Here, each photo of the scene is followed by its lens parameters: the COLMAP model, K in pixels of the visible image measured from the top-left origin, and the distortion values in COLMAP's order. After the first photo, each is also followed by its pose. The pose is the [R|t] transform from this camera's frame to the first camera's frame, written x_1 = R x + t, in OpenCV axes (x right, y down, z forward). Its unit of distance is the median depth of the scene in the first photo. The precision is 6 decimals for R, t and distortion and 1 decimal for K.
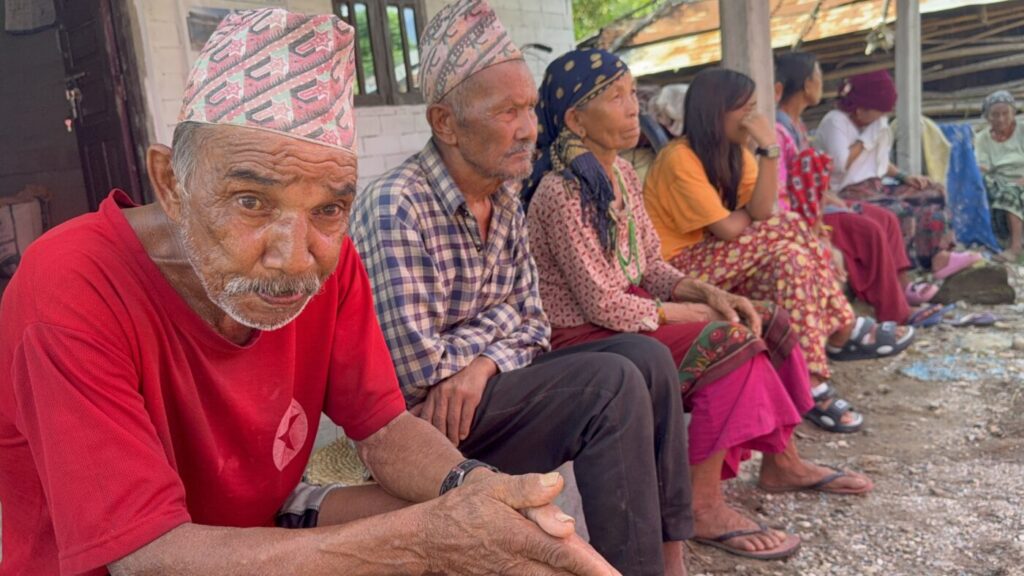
lens RADIAL K [[938.1, 0, 512.0], [0, 938.1, 288.0], [0, 0, 1]] dist [-0.026691, 0.001026]
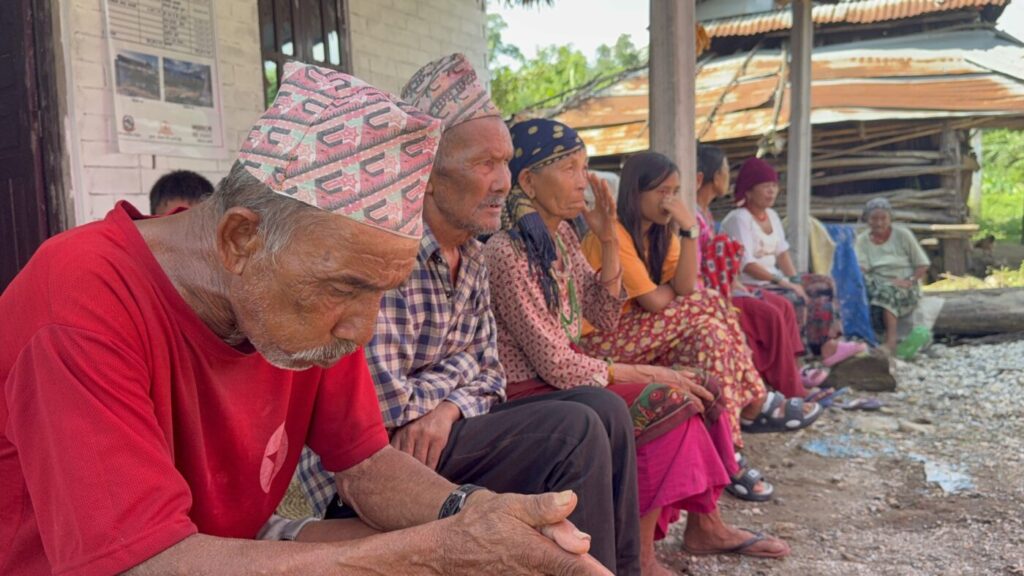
lens RADIAL K [[942.7, 0, 515.0], [0, 942.7, 293.6], [0, 0, 1]] dist [0.014588, -0.018410]
pose [[0.986730, 0.056861, 0.152087, -0.089857], [-0.042195, 0.994293, -0.097982, 0.040473], [-0.156790, 0.090264, 0.983498, -0.019289]]
